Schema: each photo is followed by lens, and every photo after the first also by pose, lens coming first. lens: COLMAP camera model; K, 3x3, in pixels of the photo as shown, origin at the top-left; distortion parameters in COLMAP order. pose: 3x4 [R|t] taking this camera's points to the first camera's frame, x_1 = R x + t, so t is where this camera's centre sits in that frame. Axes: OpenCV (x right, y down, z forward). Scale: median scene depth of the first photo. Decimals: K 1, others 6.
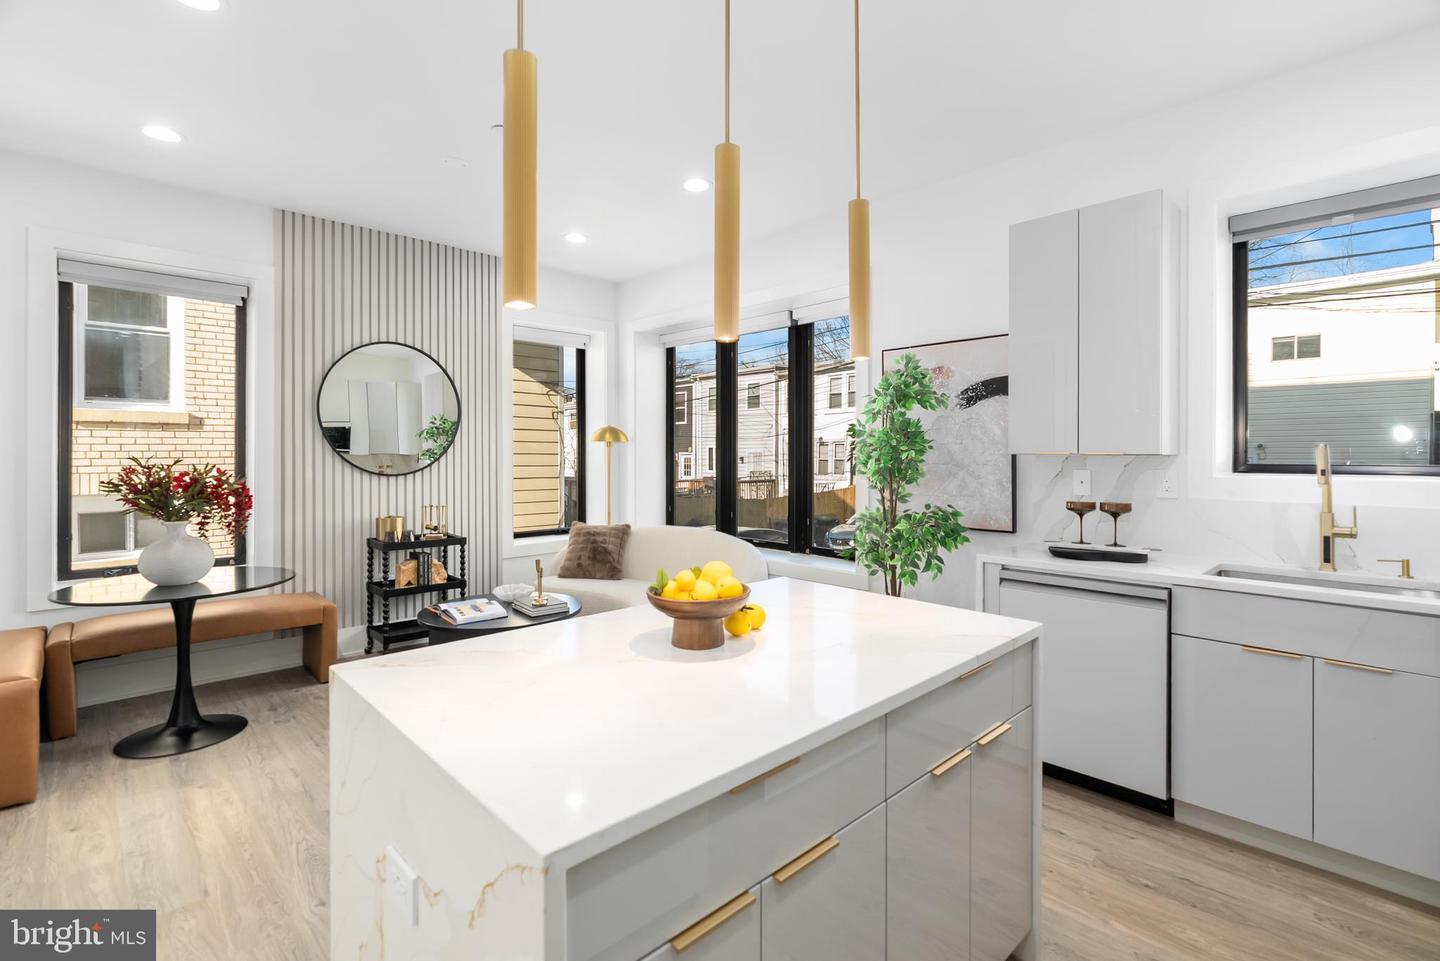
lens RADIAL K [[666.7, 0, 722.1], [0, 666.7, 458.7], [0, 0, 1]] dist [-0.014200, 0.006588]
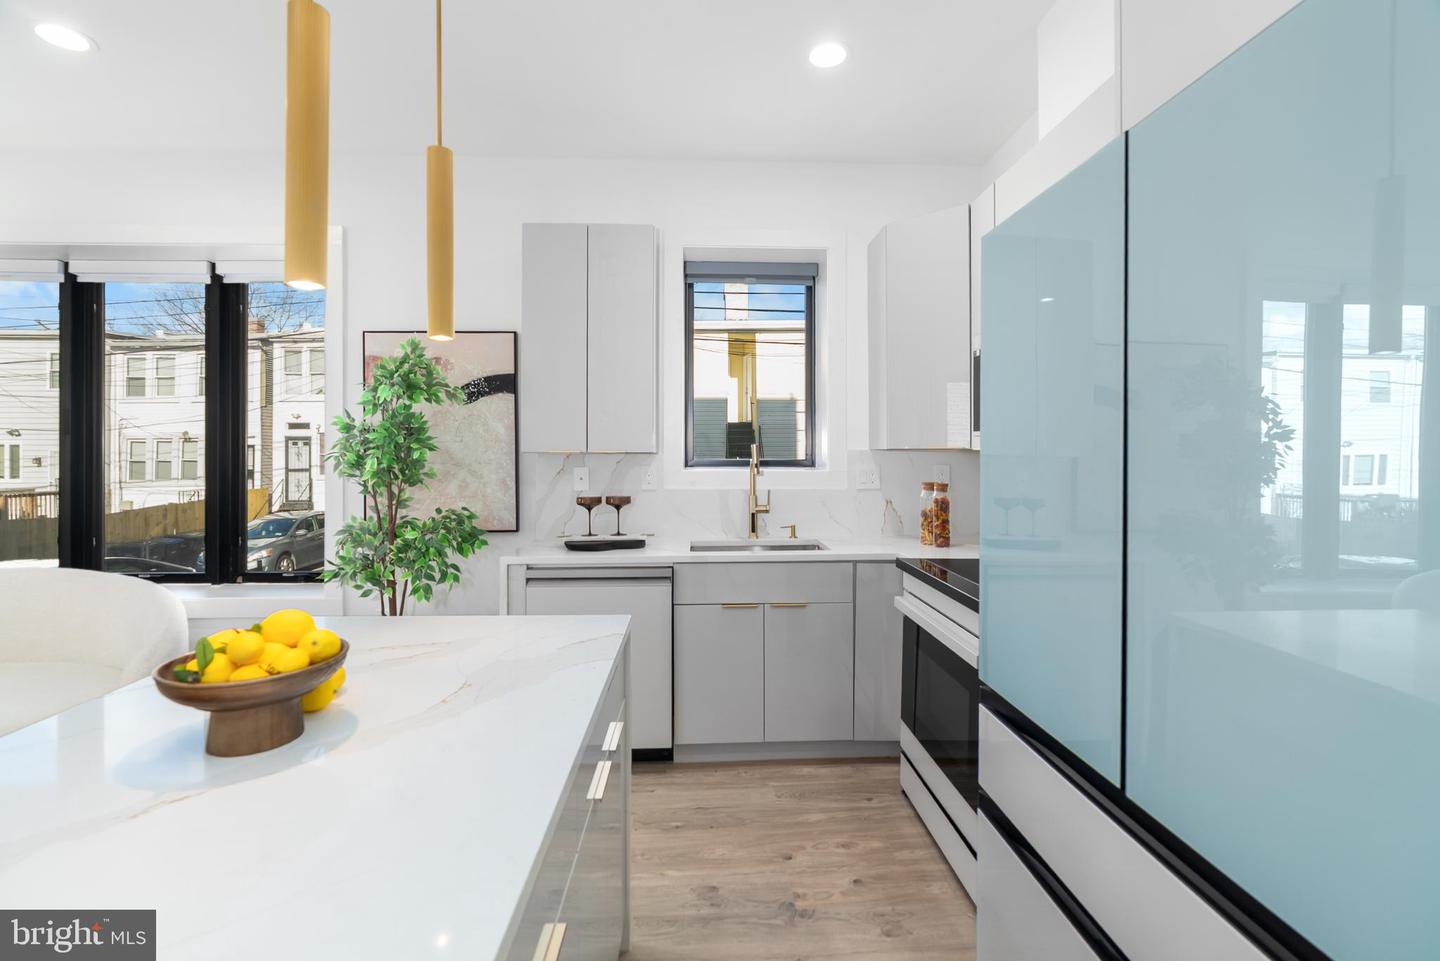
lens RADIAL K [[666.7, 0, 729.6], [0, 666.7, 452.9], [0, 0, 1]] dist [-0.014200, 0.006588]
pose [[0.661510, -0.001979, 0.749934, -0.097423], [0.007040, 0.999969, -0.003570, -0.000545], [-0.749904, 0.007641, 0.661503, 0.096851]]
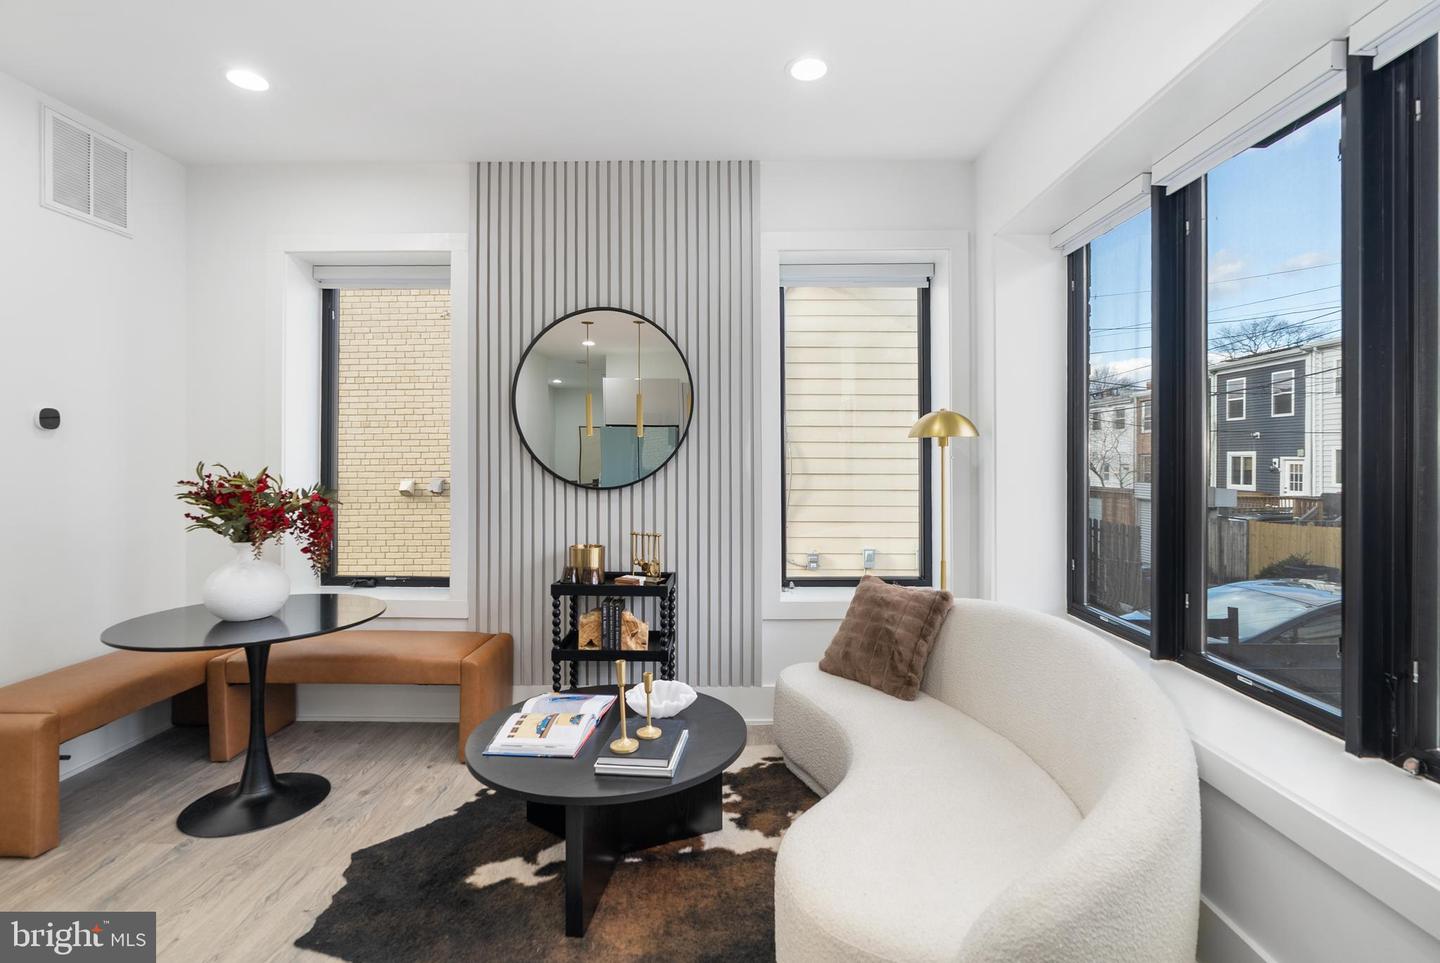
lens RADIAL K [[666.7, 0, 717.7], [0, 666.7, 459.7], [0, 0, 1]] dist [-0.014200, 0.006588]
pose [[0.711714, -0.000349, -0.702469, 0.150008], [-0.004844, 0.999974, -0.005404, -0.004746], [0.702453, 0.007249, 0.711693, 0.741058]]
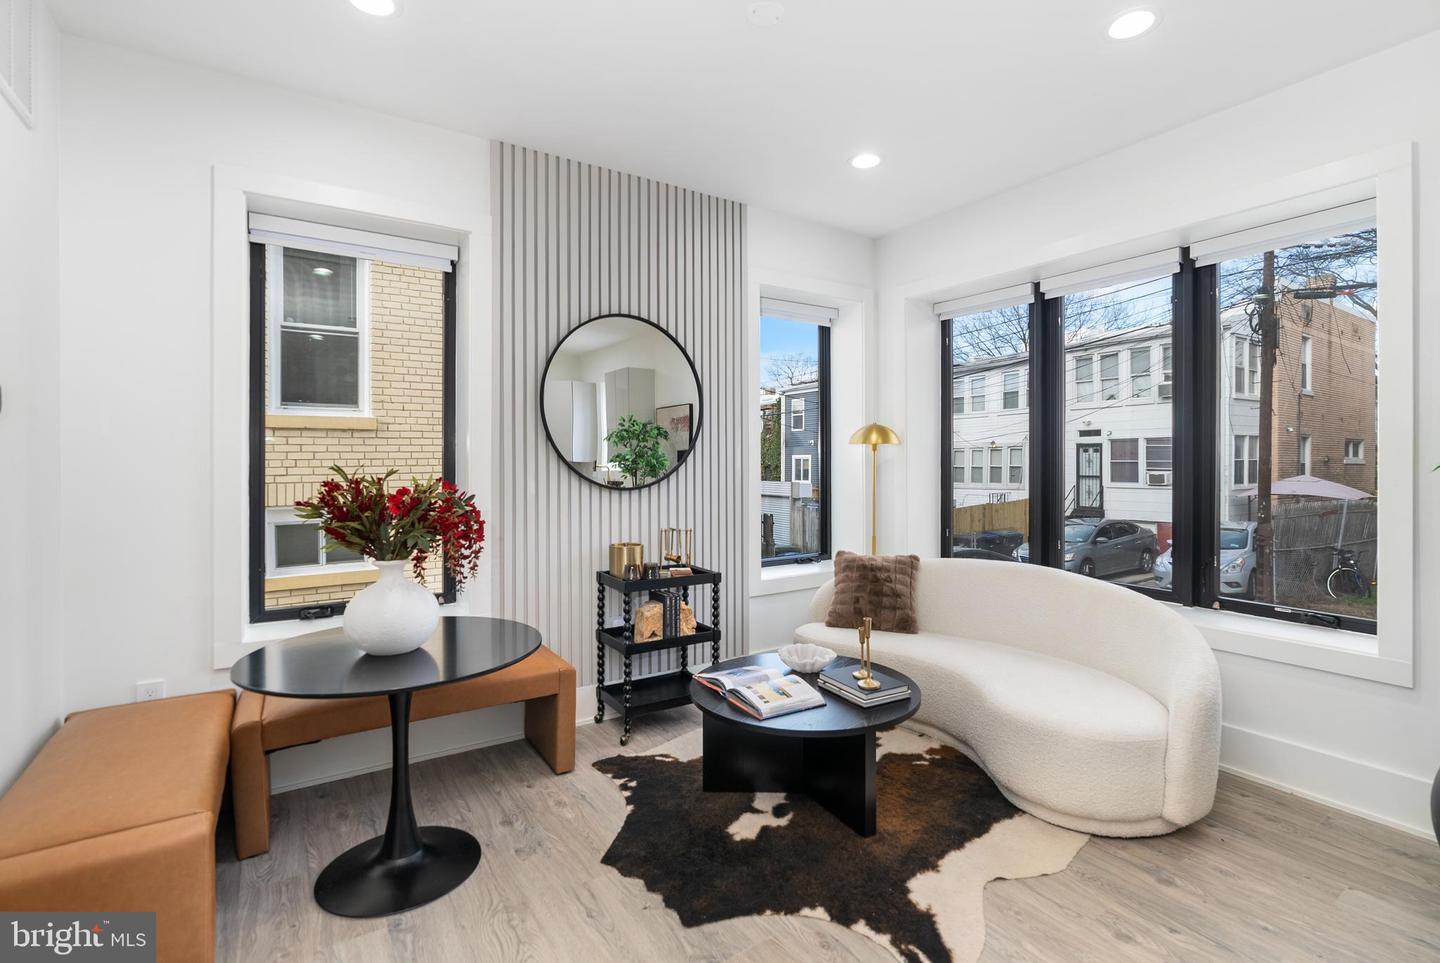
lens RADIAL K [[666.7, 0, 711.3], [0, 666.7, 466.5], [0, 0, 1]] dist [-0.014200, 0.006588]
pose [[0.981203, -0.001452, -0.192975, -0.329278], [0.001635, 0.999998, 0.000789, -0.001612], [0.192973, -0.001090, 0.981203, 0.349964]]
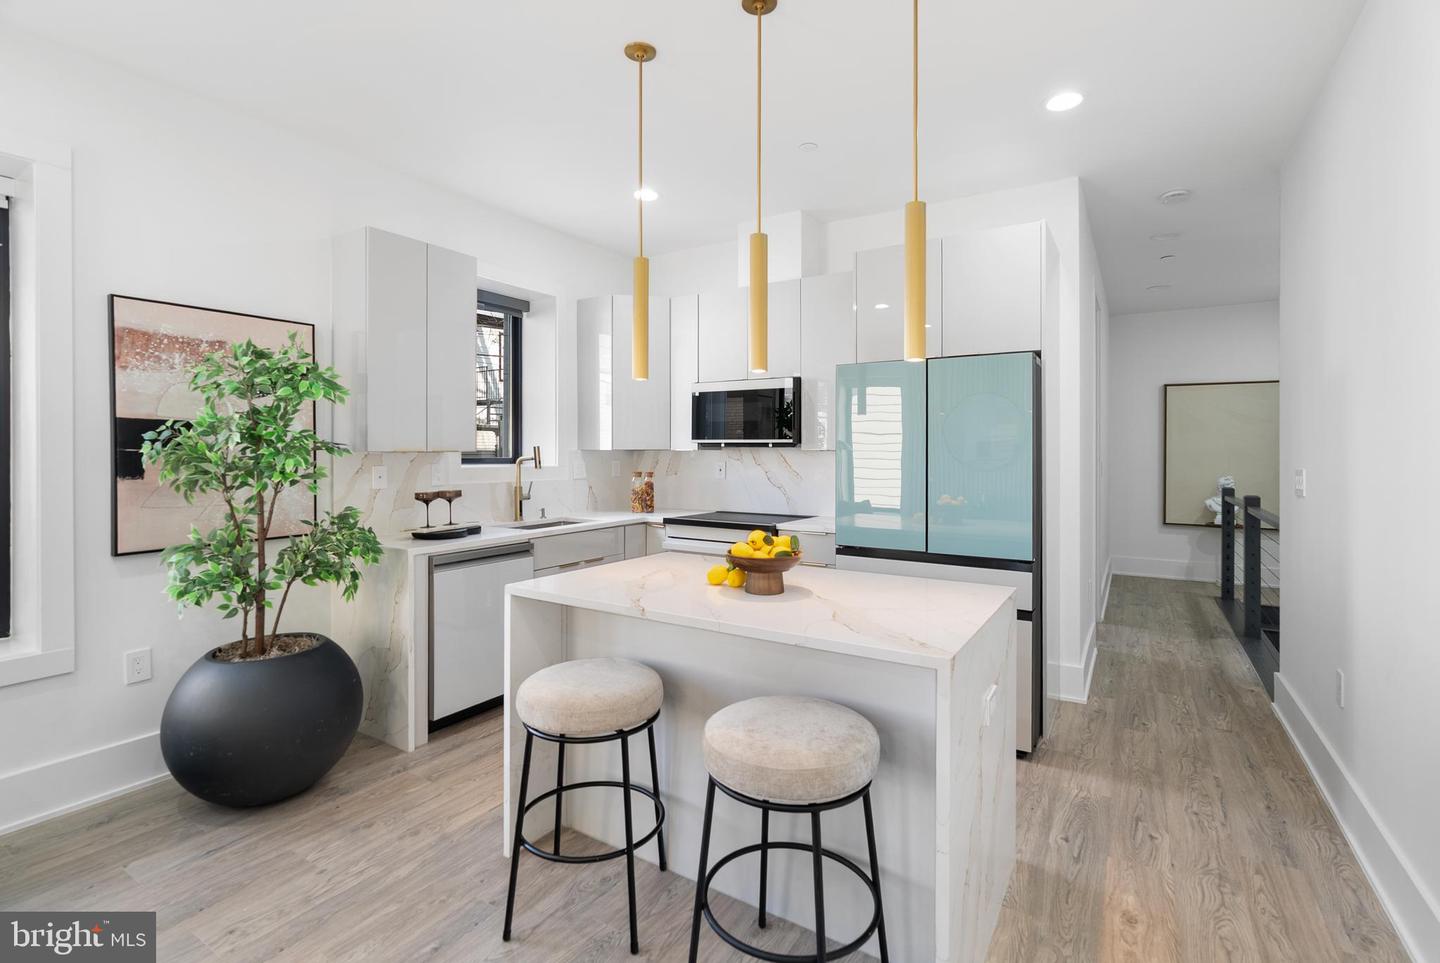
lens RADIAL K [[666.7, 0, 730.2], [0, 666.7, 450.9], [0, 0, 1]] dist [-0.014200, 0.006588]
pose [[-0.248667, -0.000711, 0.968589, -0.610085], [0.006023, 0.999979, 0.002280, -0.006550], [-0.968570, 0.006400, -0.248658, 0.641880]]
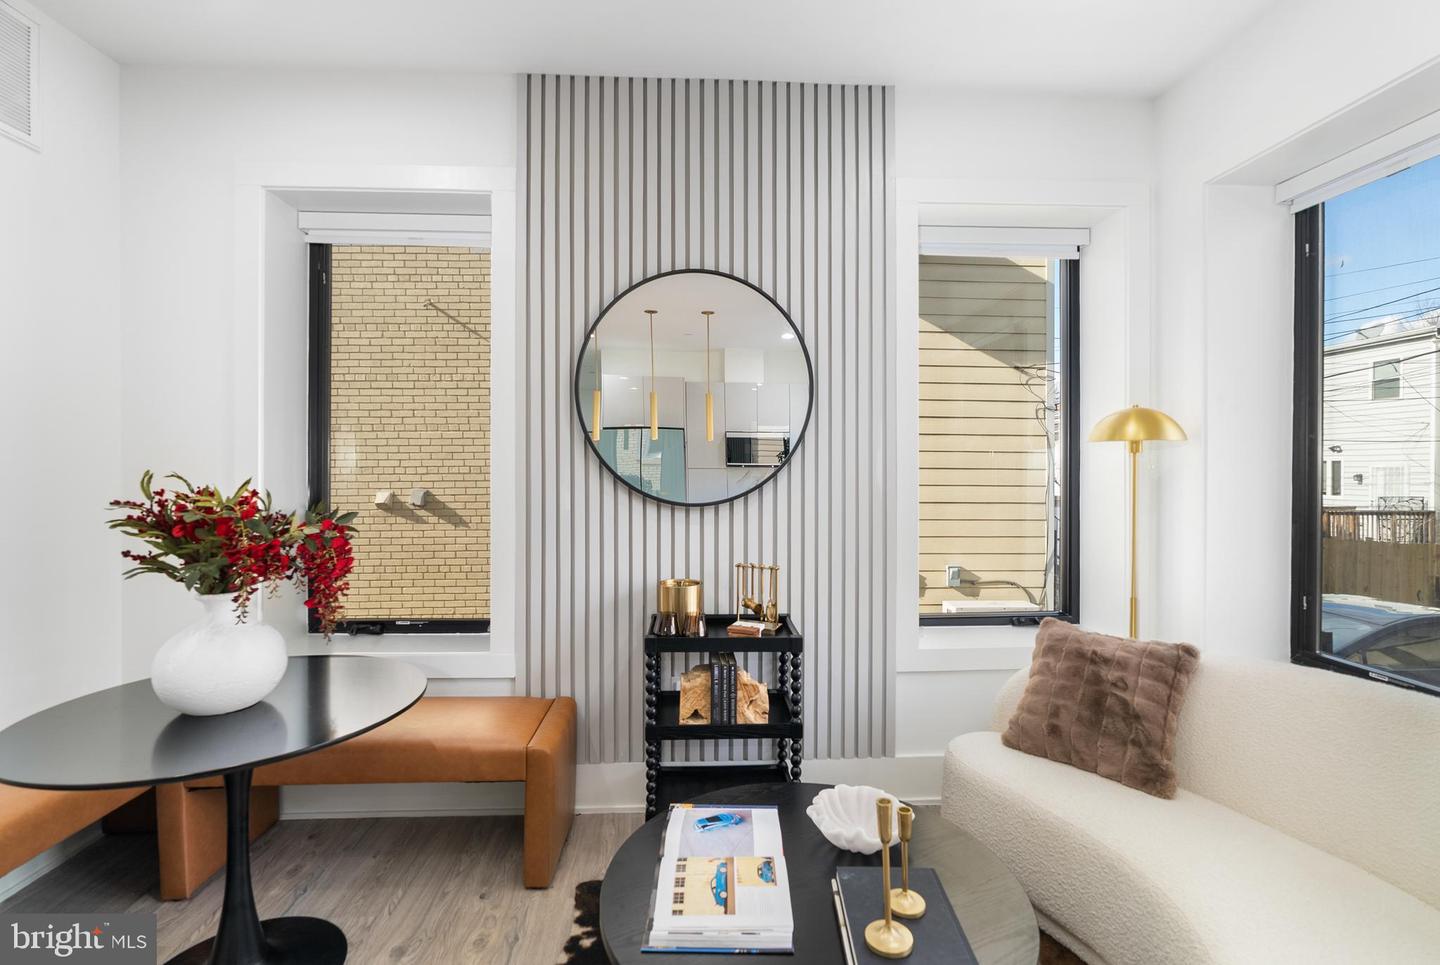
lens RADIAL K [[666.7, 0, 721.2], [0, 666.7, 472.9], [0, 0, 1]] dist [-0.014200, 0.006588]
pose [[0.754153, 0.004799, -0.656682, -0.139341], [-0.005837, 0.999983, 0.000605, -0.005171], [0.656673, 0.003376, 0.754168, 0.771974]]
